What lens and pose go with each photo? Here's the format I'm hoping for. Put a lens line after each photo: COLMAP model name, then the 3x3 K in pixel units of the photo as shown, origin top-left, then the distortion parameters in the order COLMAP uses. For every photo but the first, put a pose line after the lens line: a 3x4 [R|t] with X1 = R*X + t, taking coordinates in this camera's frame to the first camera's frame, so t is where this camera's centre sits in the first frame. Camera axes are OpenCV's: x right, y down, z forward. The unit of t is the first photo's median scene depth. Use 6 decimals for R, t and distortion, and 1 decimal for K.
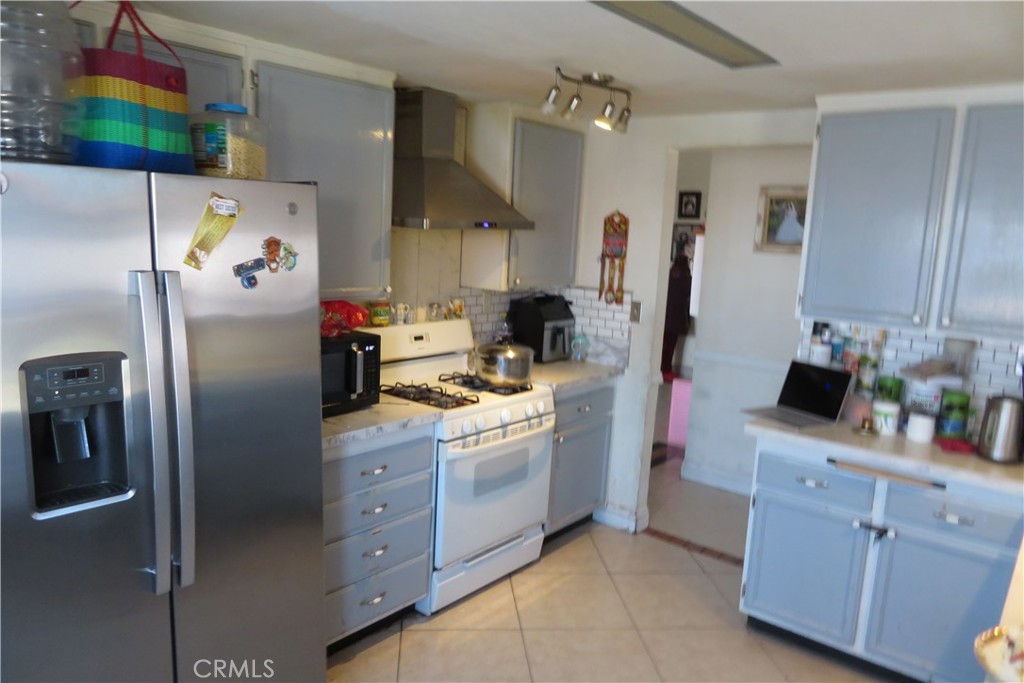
lens RADIAL K [[733.6, 0, 513.9], [0, 733.6, 341.2], [0, 0, 1]] dist [-0.003322, -0.001725]
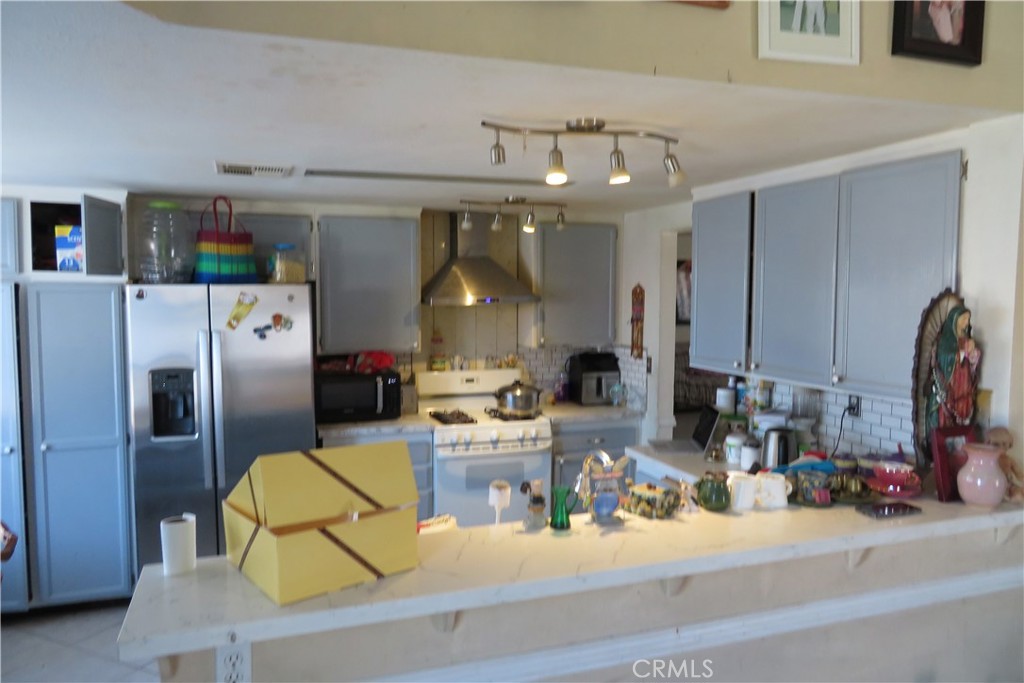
lens RADIAL K [[733.6, 0, 508.1], [0, 733.6, 340.2], [0, 0, 1]] dist [-0.003322, -0.001725]
pose [[0.852182, -0.010898, -0.523131, 0.687461], [-0.042525, 0.995033, -0.090002, 0.043598], [0.521514, 0.098944, 0.847486, -0.176851]]
